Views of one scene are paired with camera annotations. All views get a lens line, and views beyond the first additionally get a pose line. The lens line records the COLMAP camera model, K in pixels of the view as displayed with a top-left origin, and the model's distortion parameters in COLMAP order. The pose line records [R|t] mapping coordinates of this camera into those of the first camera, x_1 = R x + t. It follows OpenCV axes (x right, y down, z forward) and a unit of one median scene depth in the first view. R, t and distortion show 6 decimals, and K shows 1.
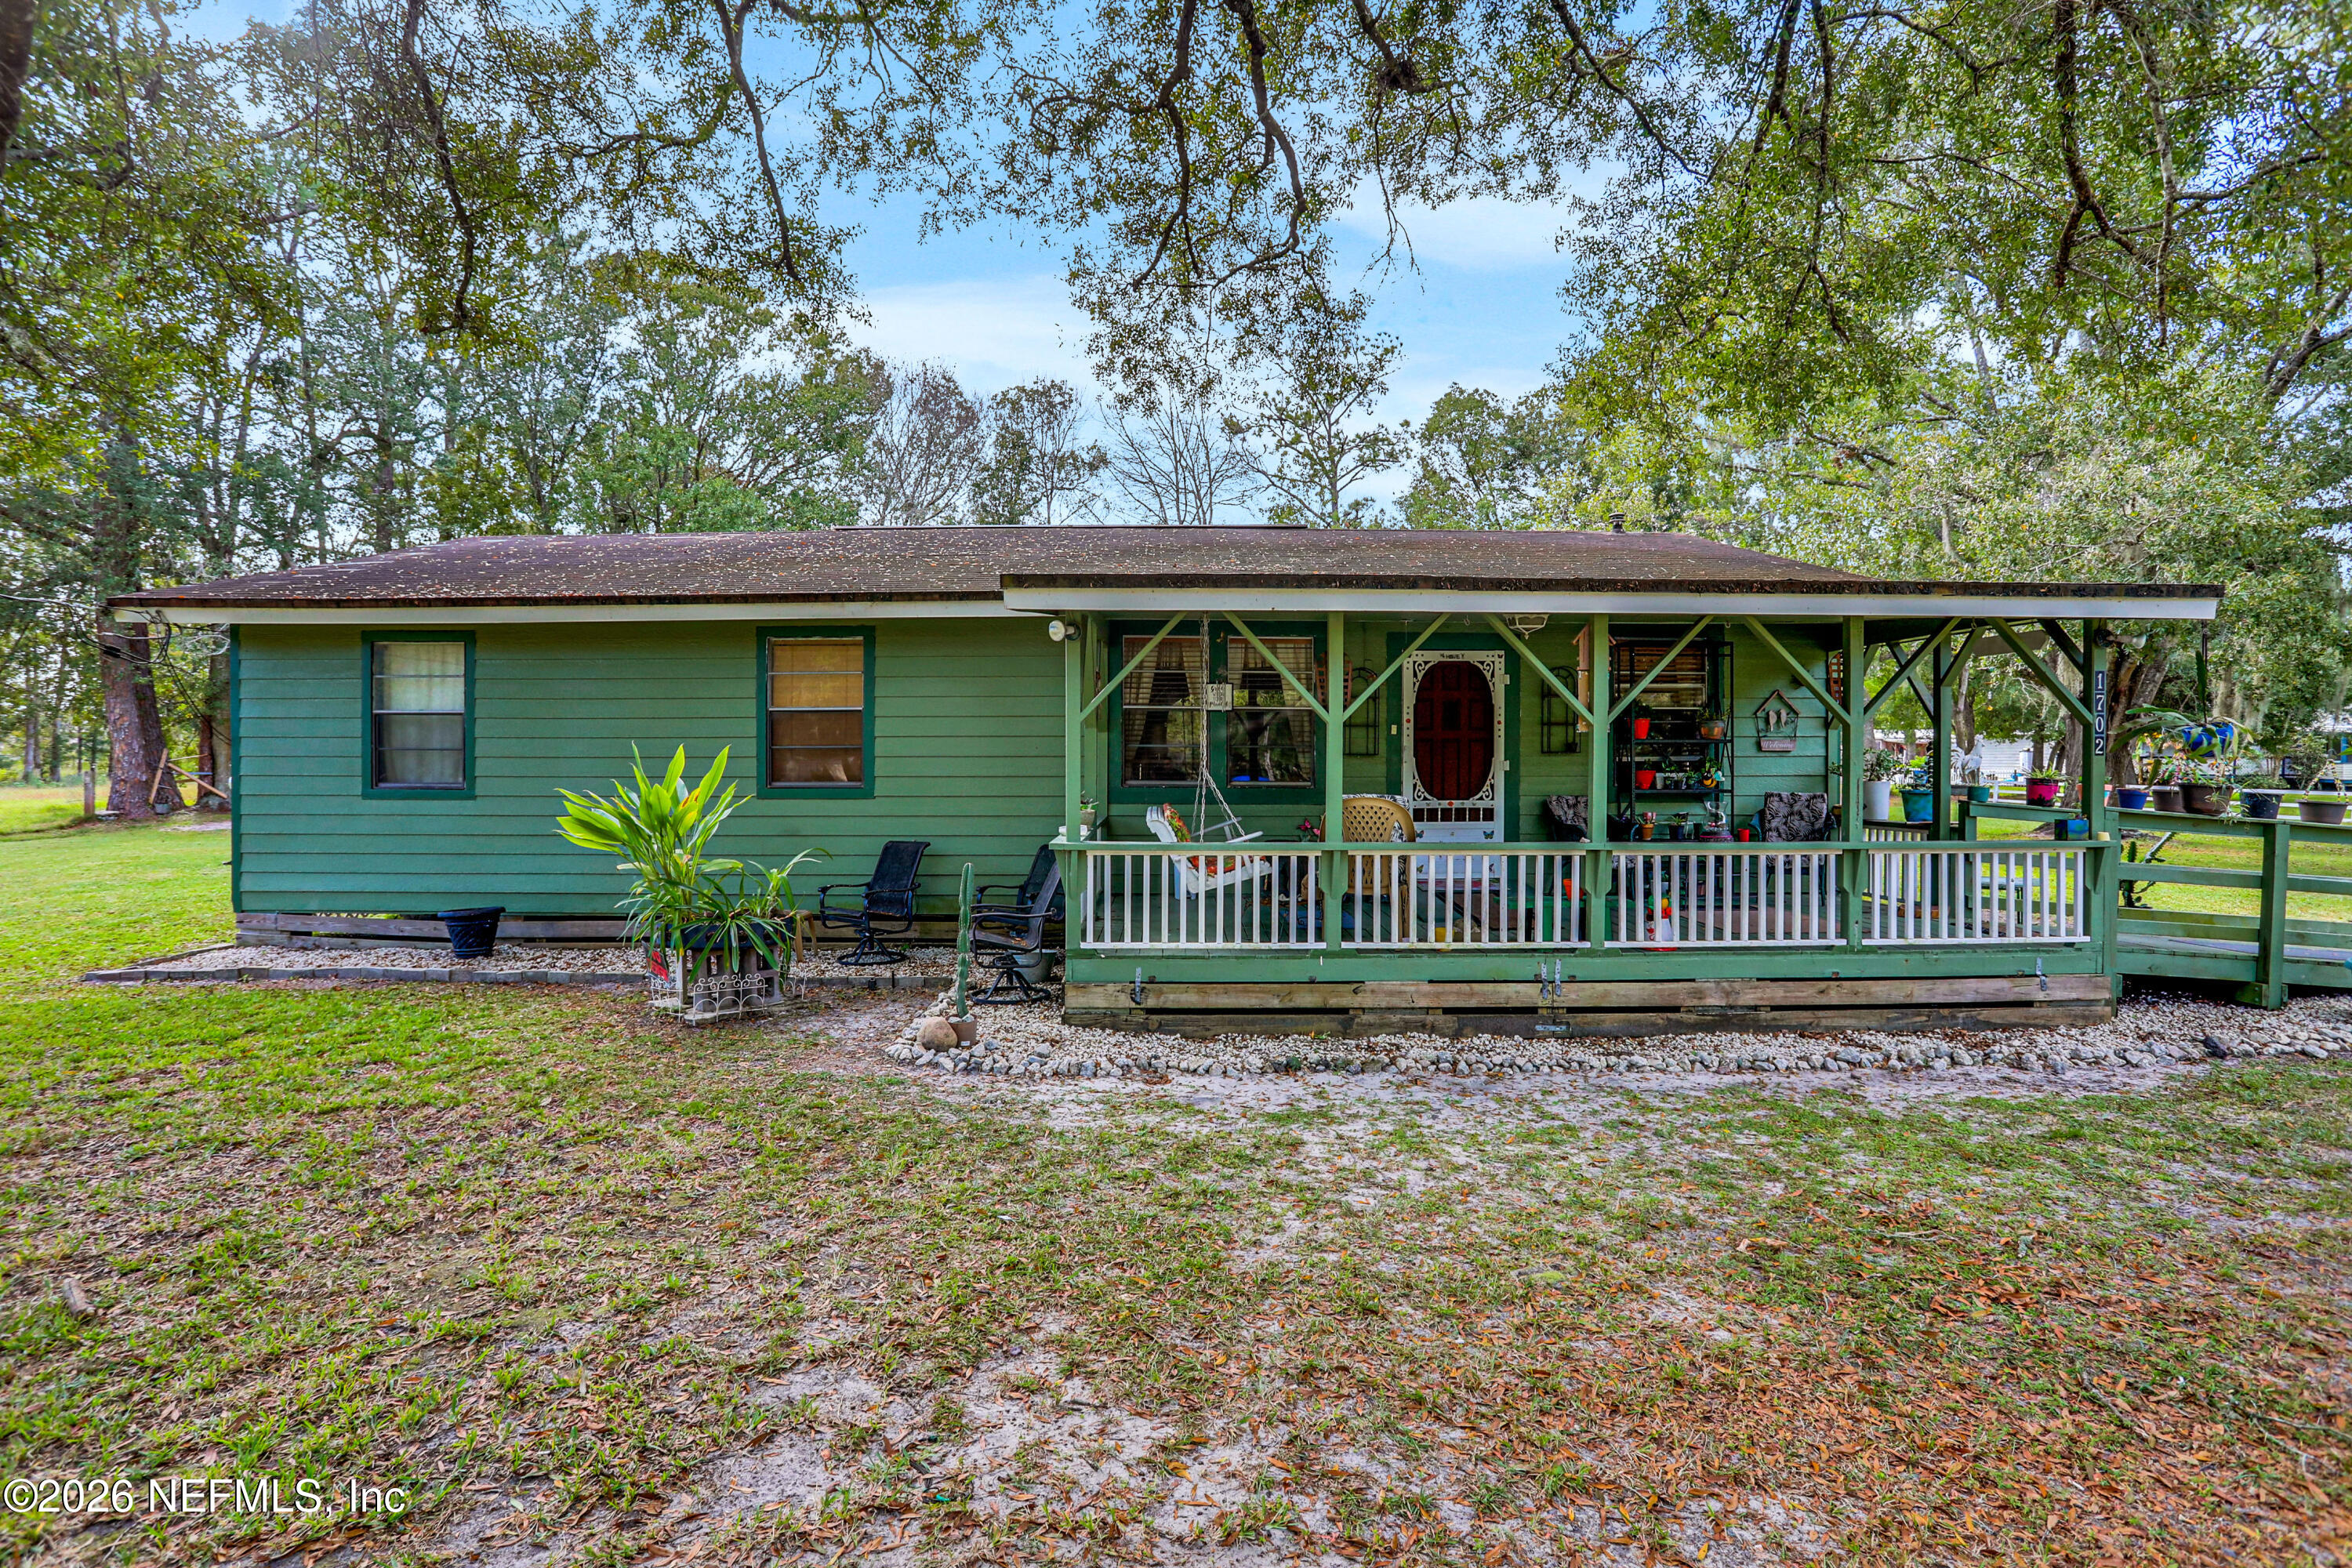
lens RADIAL K [[1068.6, 0, 1236.4], [0, 1068.6, 782.0], [0, 0, 1]] dist [-0.042007, 0.000525]
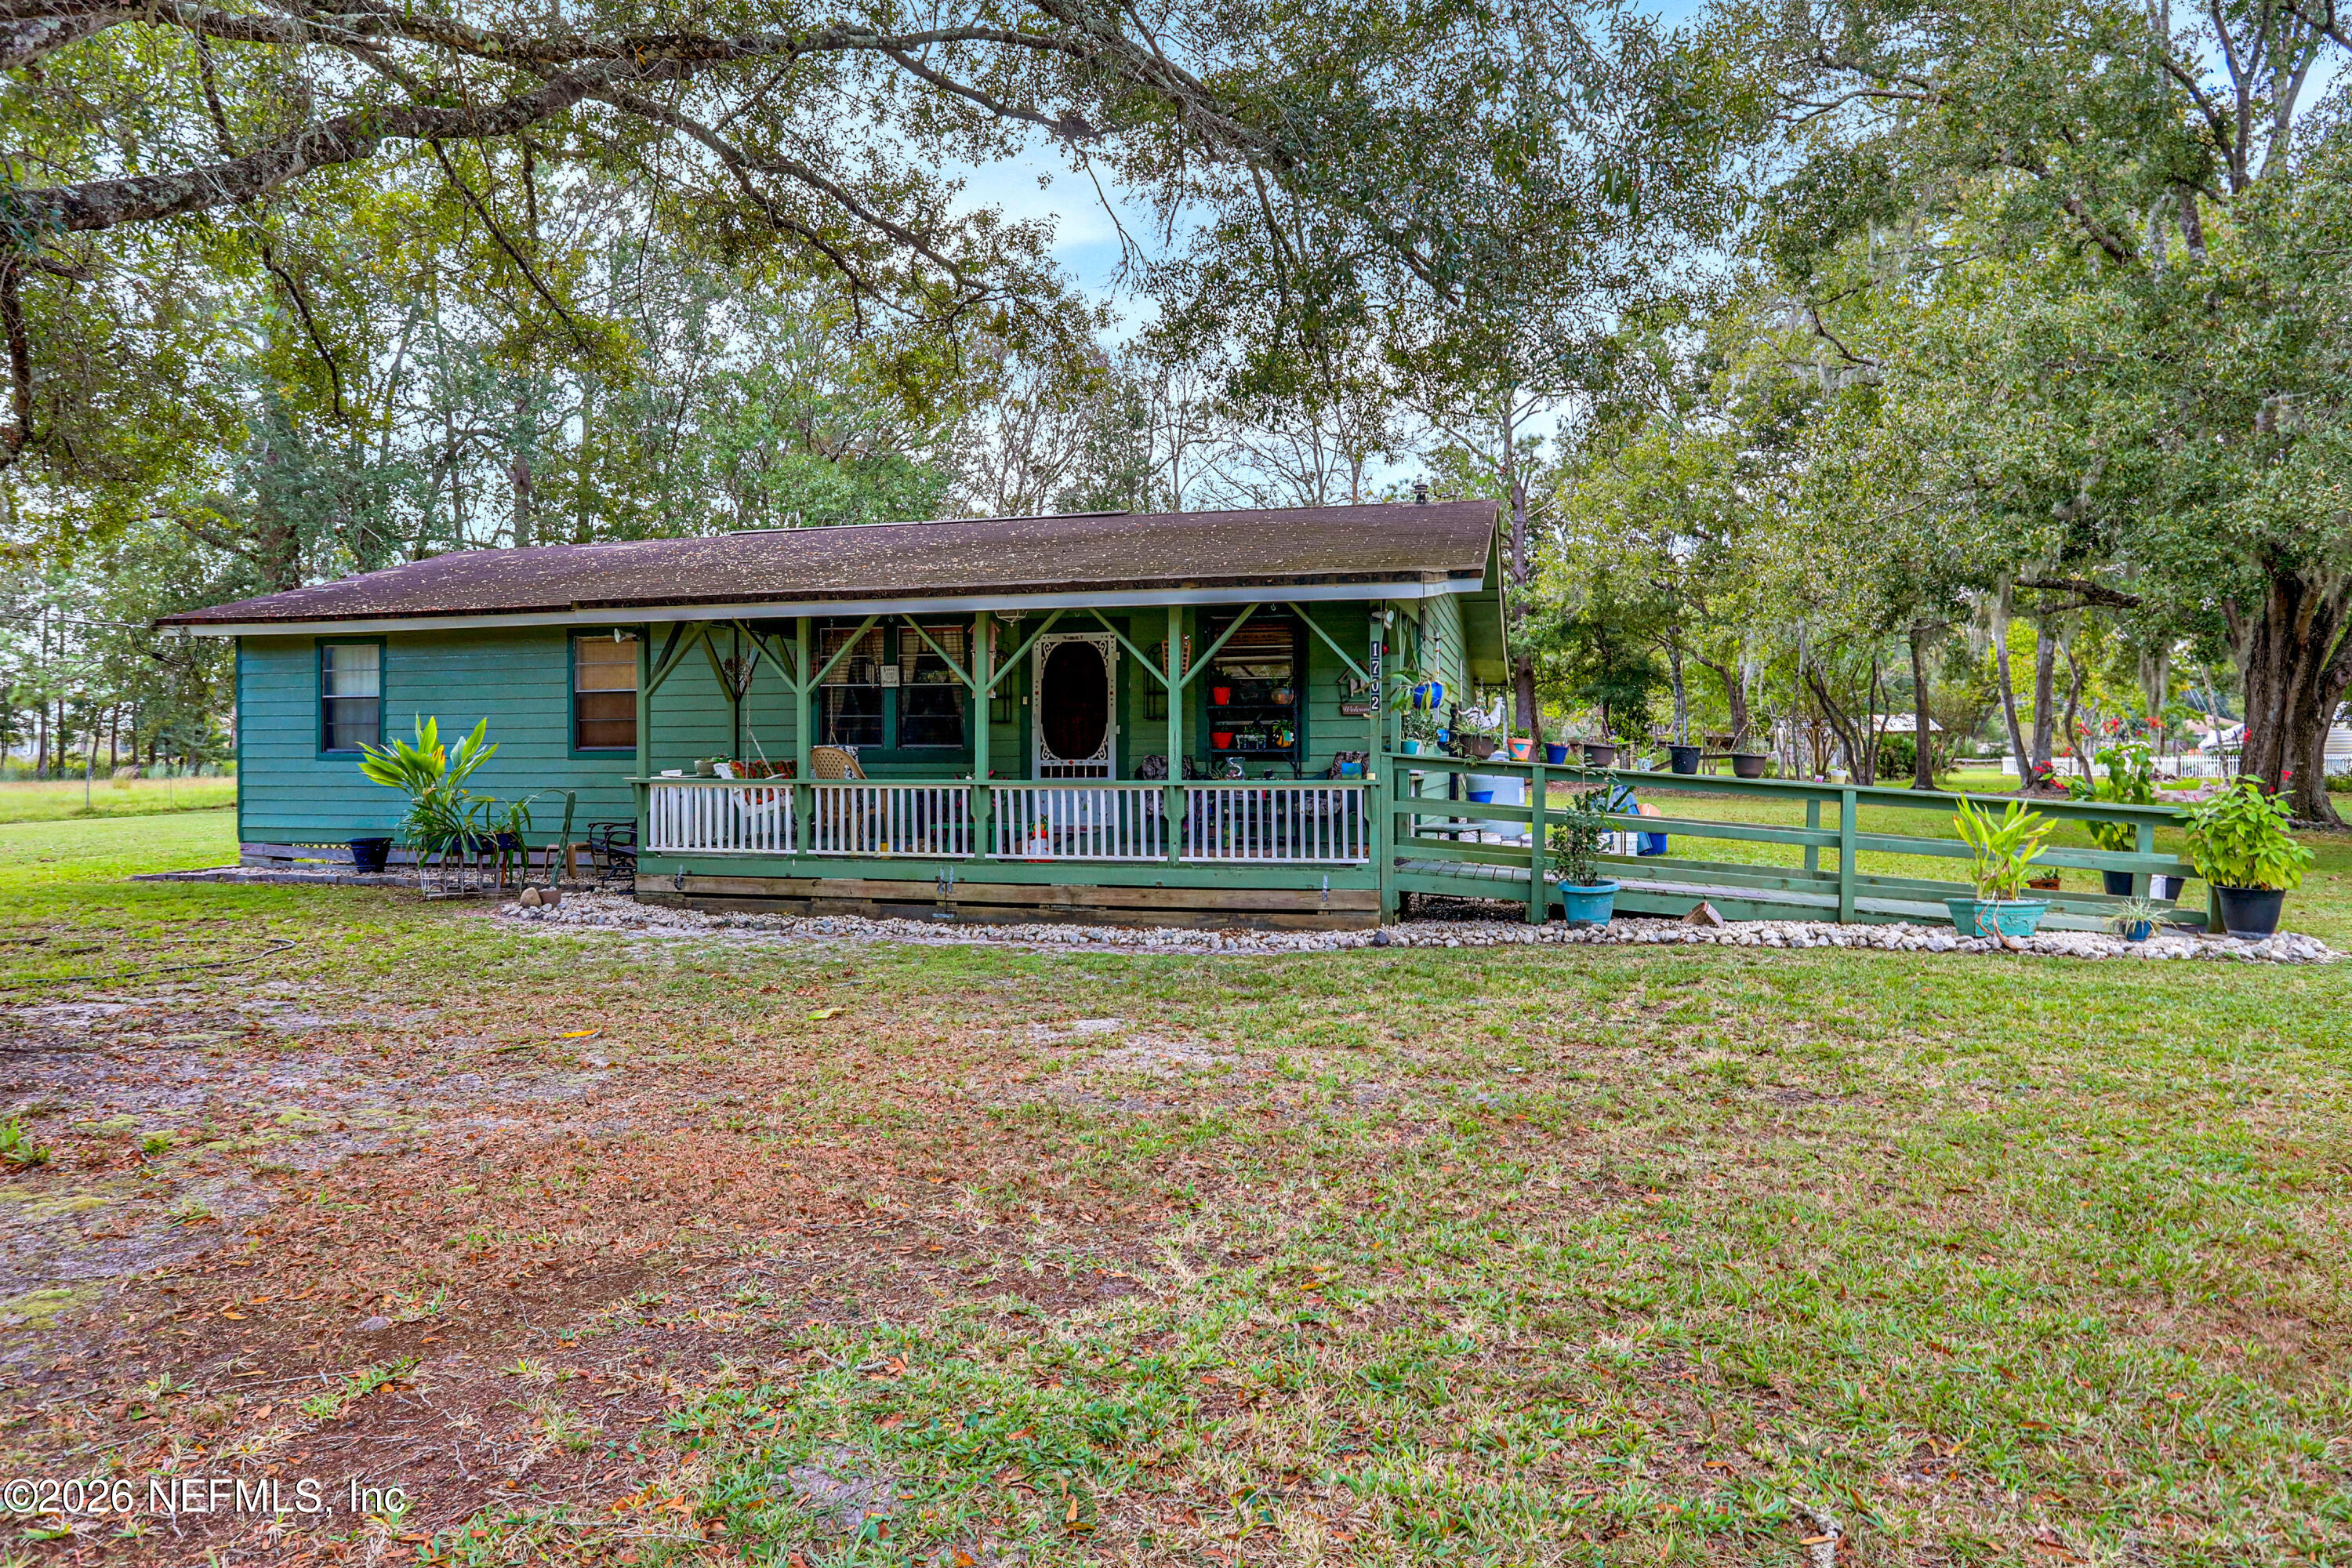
lens RADIAL K [[1294.6, 0, 1205.0], [0, 1294.6, 779.7], [0, 0, 1]] dist [-0.018115, 0.000056]
pose [[0.970146, 0.001697, -0.242517, 0.721166], [-0.001207, 0.999997, 0.002167, 0.037562], [0.242520, -0.001809, 0.970145, -0.372681]]
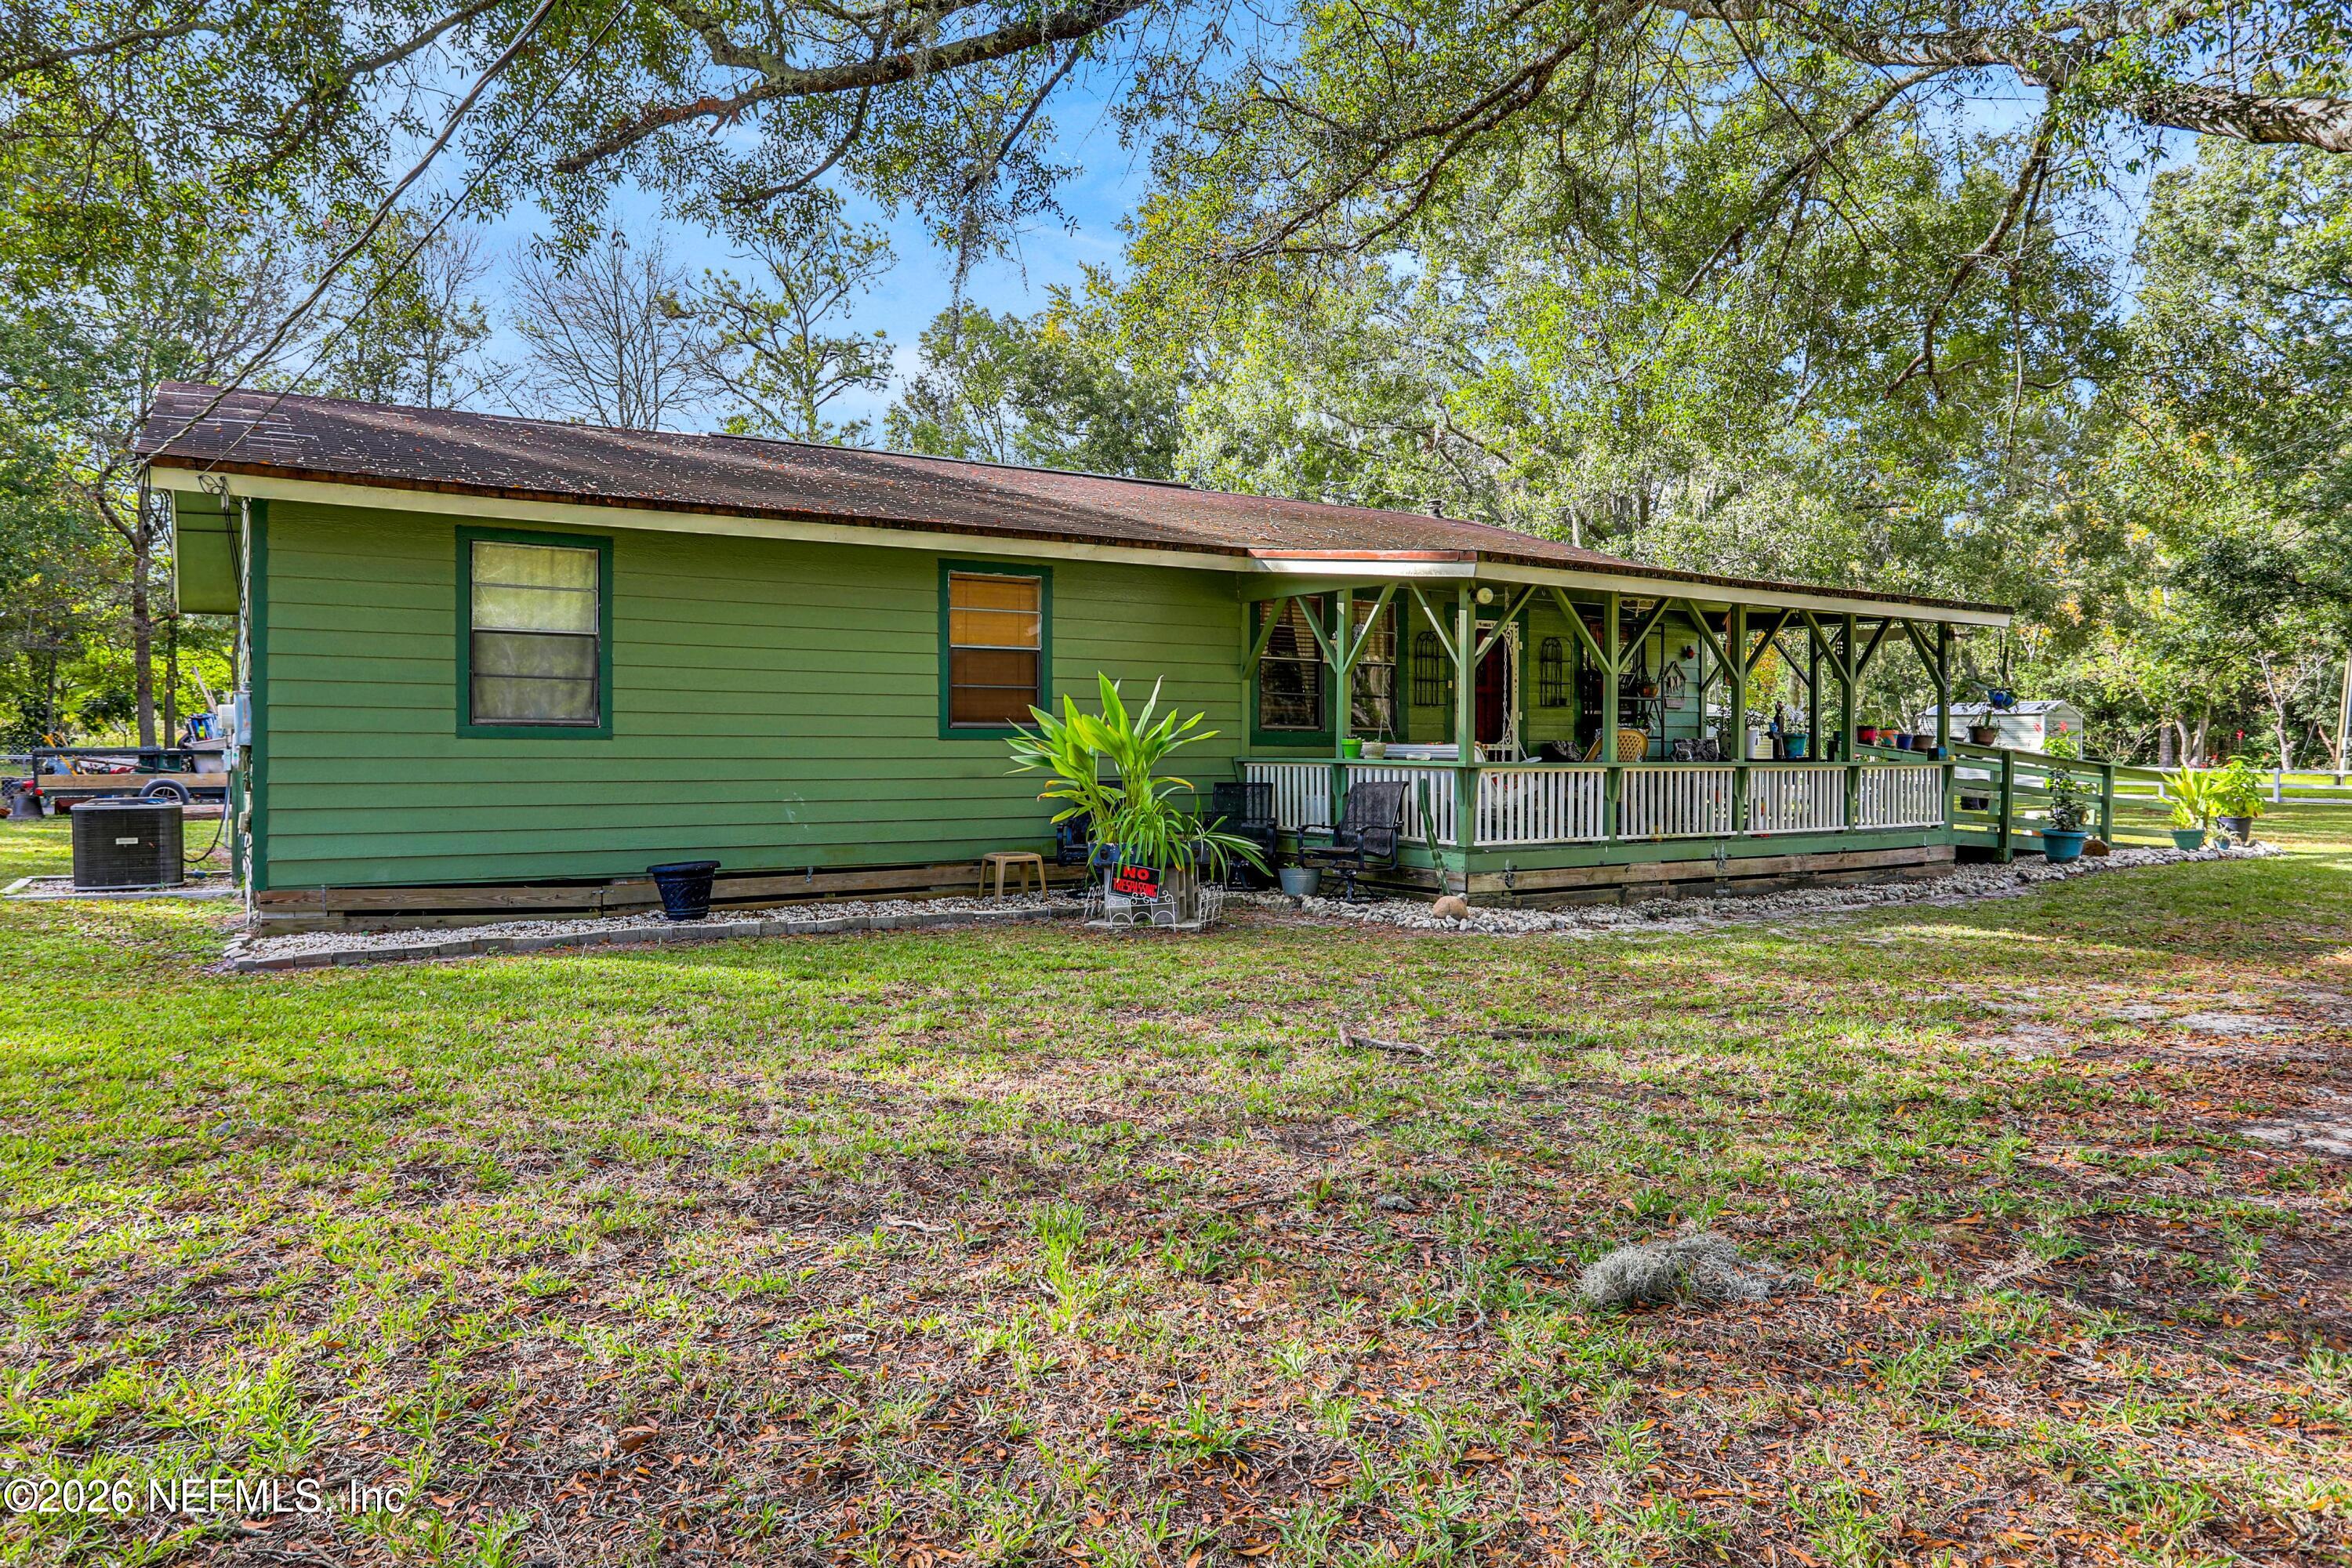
lens RADIAL K [[1294.6, 0, 1205.0], [0, 1294.6, 779.7], [0, 0, 1]] dist [-0.018115, 0.000056]
pose [[0.876825, -0.010434, 0.480696, -0.809375], [0.006456, 0.999930, 0.009928, 0.042416], [-0.480766, -0.005602, 0.876831, -0.132217]]
